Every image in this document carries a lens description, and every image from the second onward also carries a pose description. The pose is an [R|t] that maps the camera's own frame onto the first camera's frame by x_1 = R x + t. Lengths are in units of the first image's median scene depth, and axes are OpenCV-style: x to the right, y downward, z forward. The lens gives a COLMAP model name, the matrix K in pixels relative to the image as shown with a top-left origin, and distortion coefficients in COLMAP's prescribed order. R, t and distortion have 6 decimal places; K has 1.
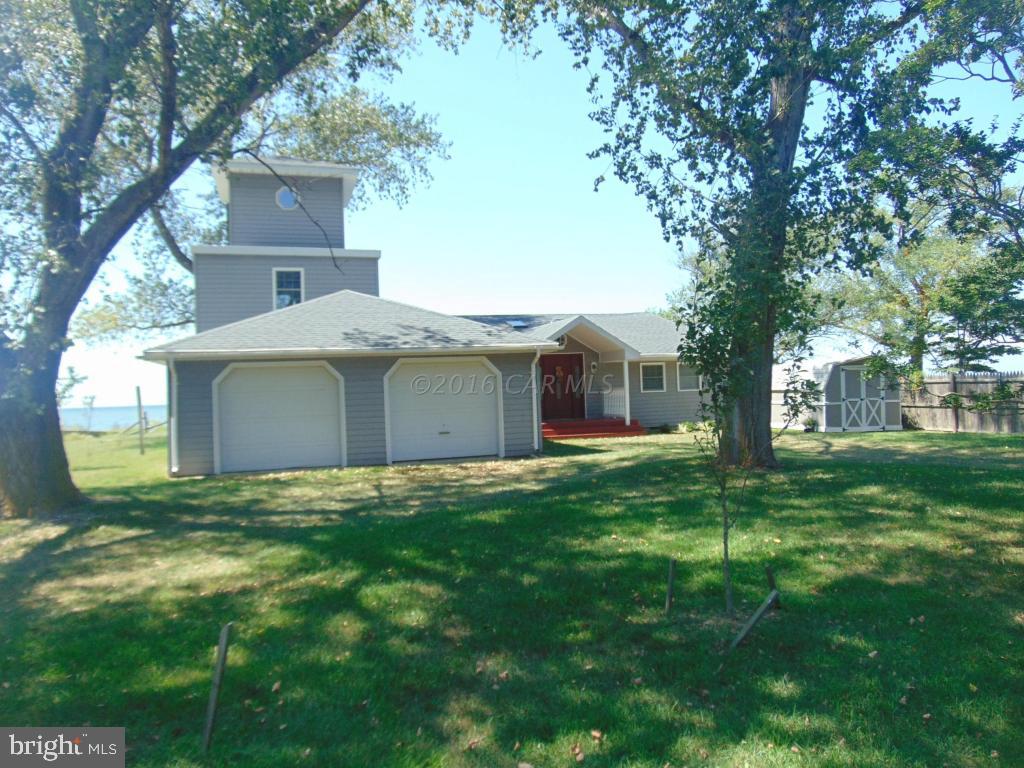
lens RADIAL K [[762.9, 0, 512.0], [0, 762.9, 384.0], [0, 0, 1]] dist [-0.019270, 0.043613]
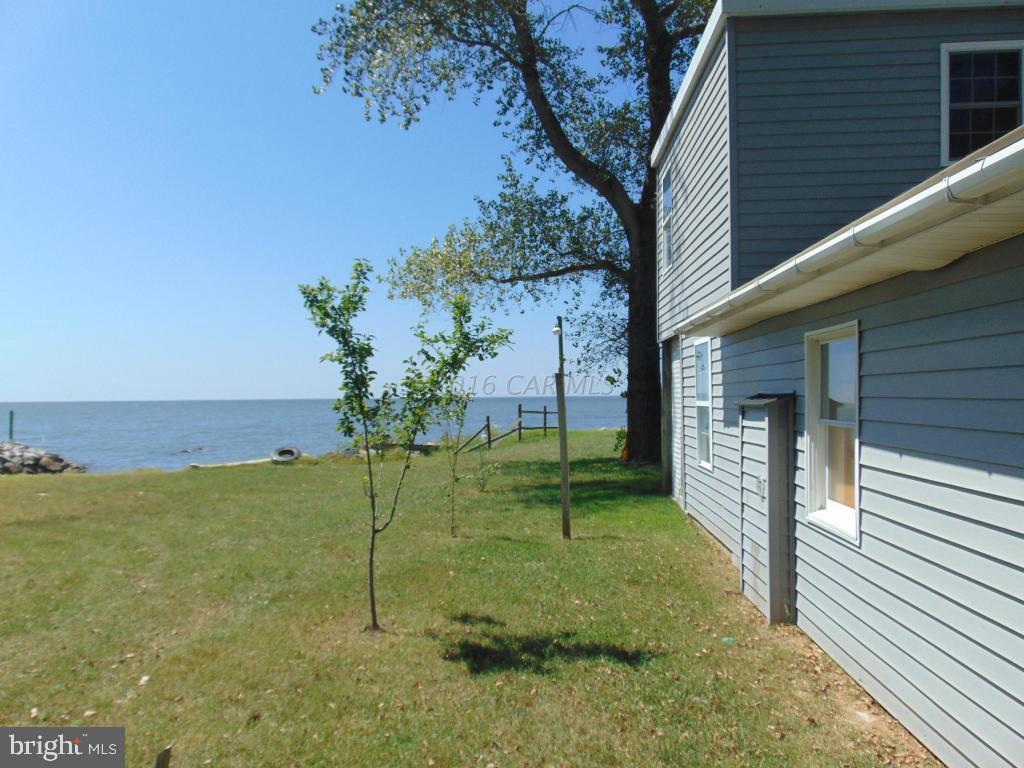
lens RADIAL K [[762.9, 0, 512.0], [0, 762.9, 384.0], [0, 0, 1]] dist [-0.019270, 0.043613]
pose [[0.943339, 0.019241, -0.331272, -0.379223], [-0.017863, 0.999815, 0.007202, 0.006366], [0.331349, -0.000876, 0.943508, 0.596099]]
